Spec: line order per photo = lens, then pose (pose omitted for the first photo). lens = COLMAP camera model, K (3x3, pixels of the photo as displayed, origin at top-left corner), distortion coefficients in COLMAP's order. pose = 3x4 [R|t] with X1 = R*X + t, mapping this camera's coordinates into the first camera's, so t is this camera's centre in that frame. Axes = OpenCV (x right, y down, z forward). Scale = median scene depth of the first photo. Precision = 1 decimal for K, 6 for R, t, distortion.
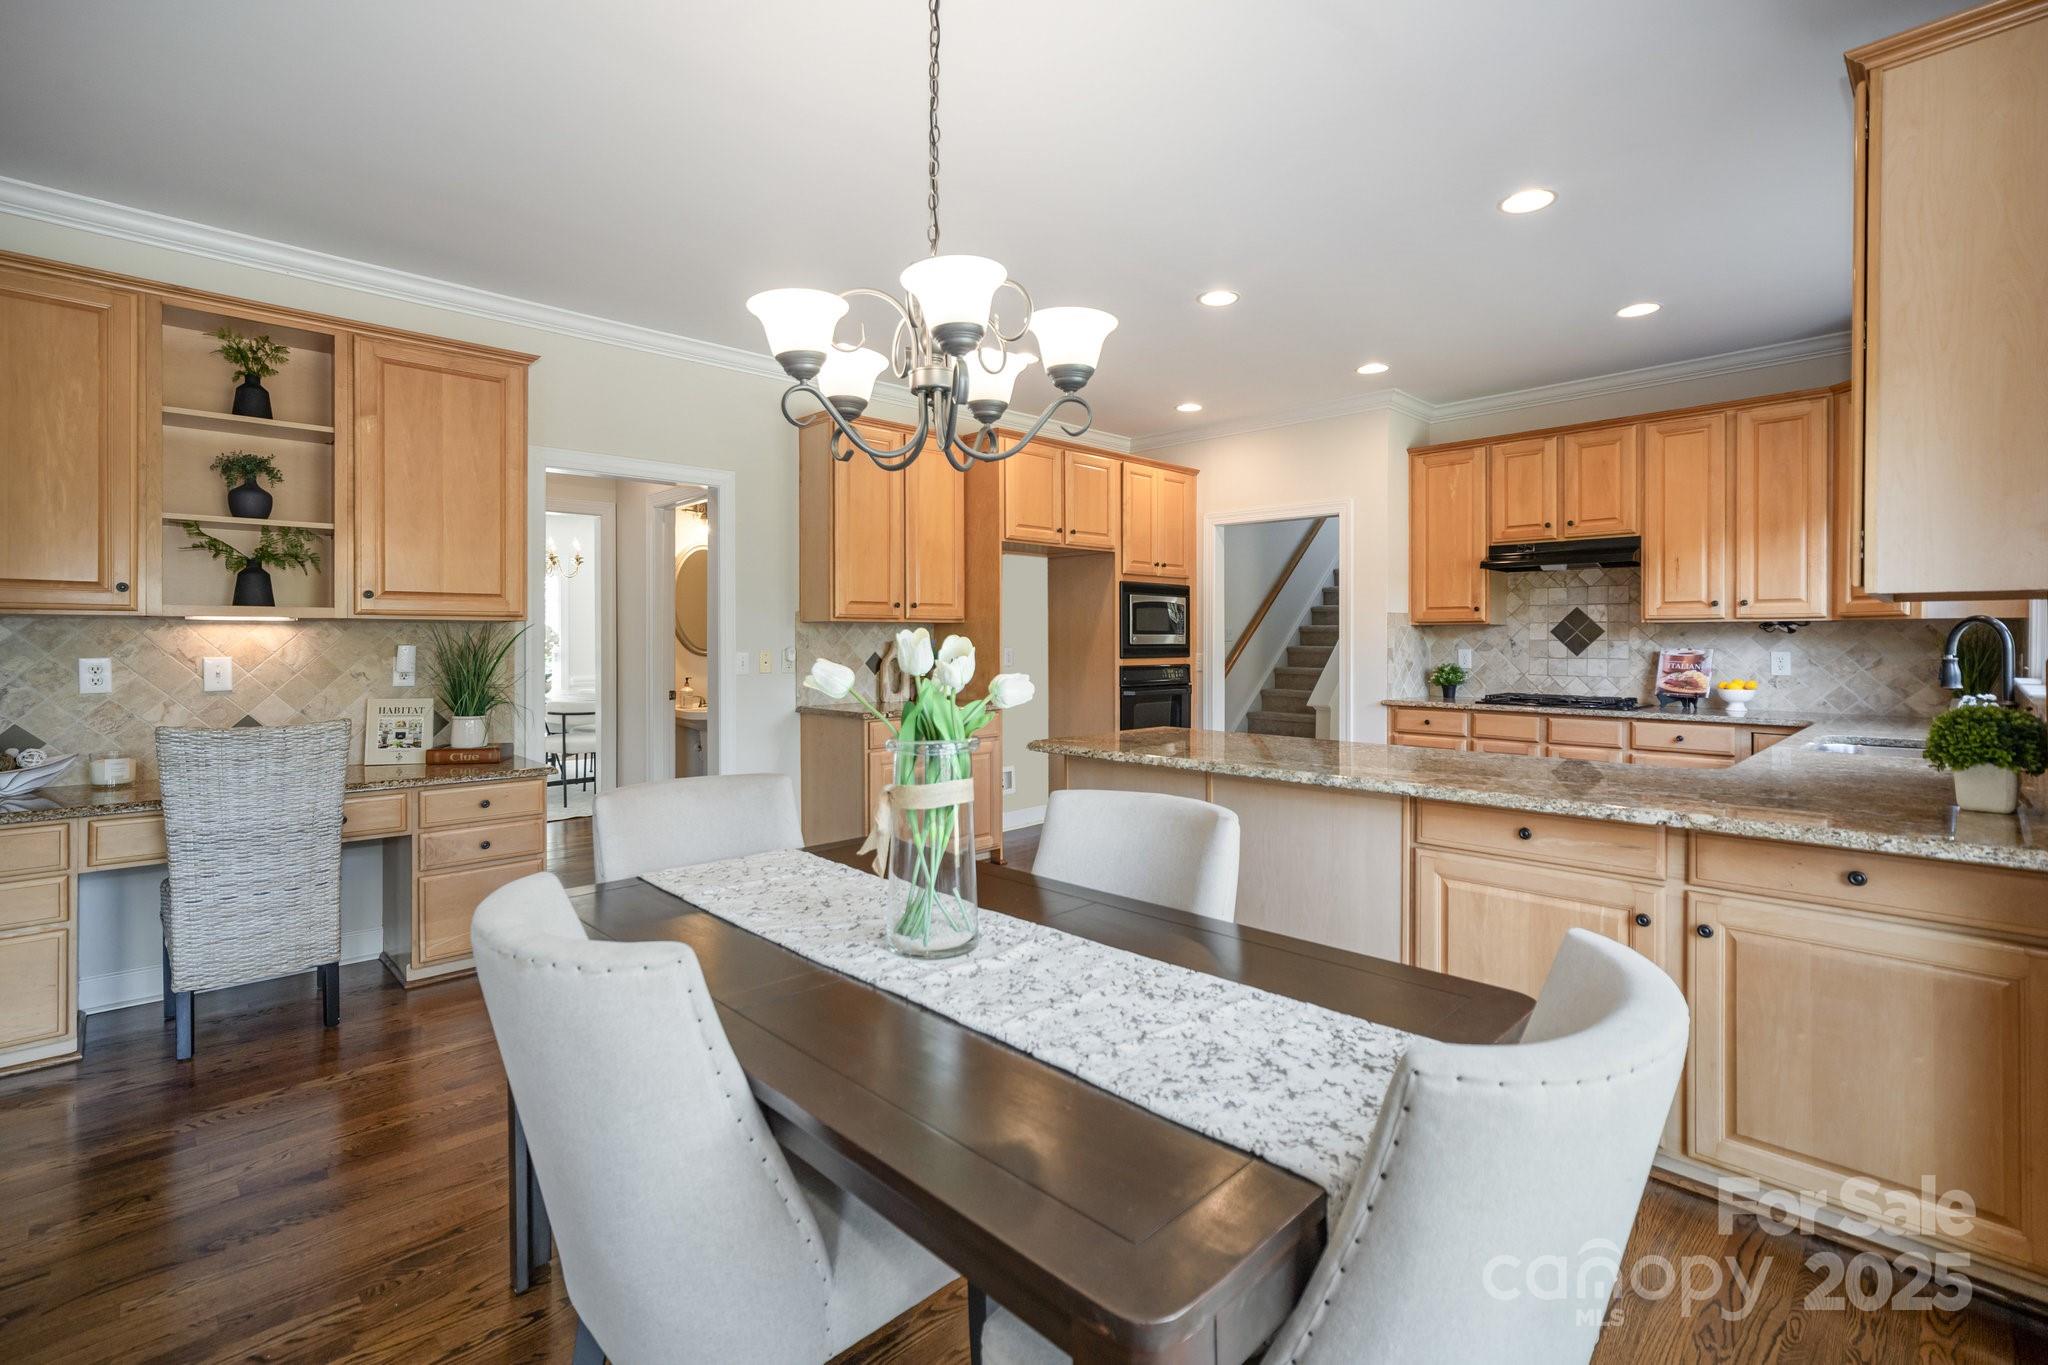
lens RADIAL K [[909.1, 0, 1059.2], [0, 909.1, 644.0], [0, 0, 1]] dist [-0.009838, 0.000651]
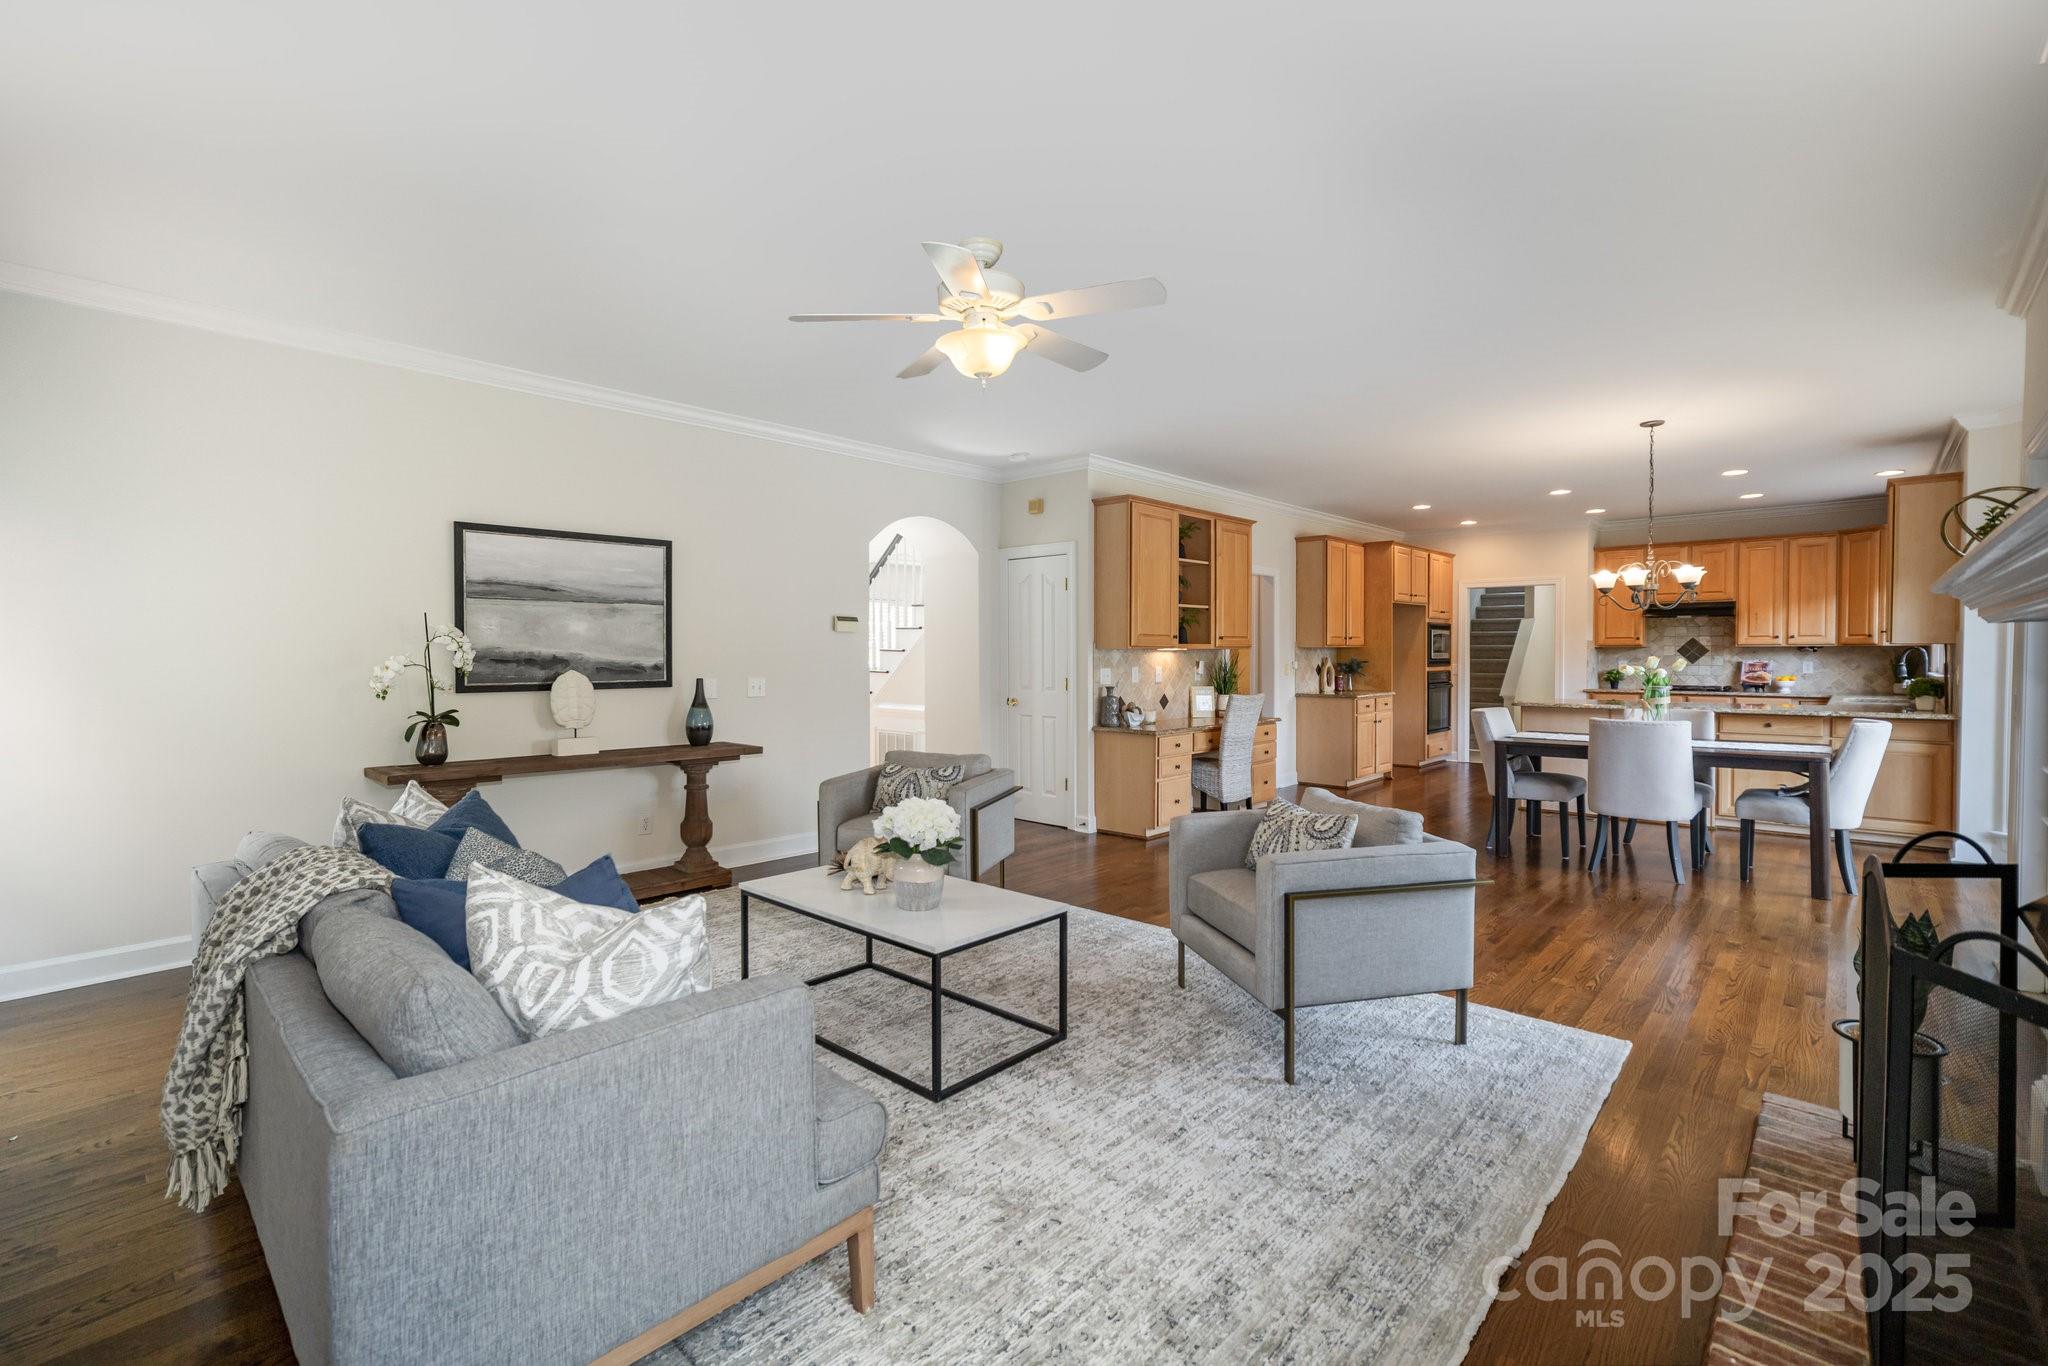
lens RADIAL K [[909.1, 0, 1030.0], [0, 909.1, 676.2], [0, 0, 1]] dist [-0.009838, 0.000651]
pose [[0.998527, -0.005846, 0.053939, -0.958970], [0.004705, 0.999763, 0.021265, -0.008535], [-0.054050, -0.020980, 0.998318, -0.837888]]
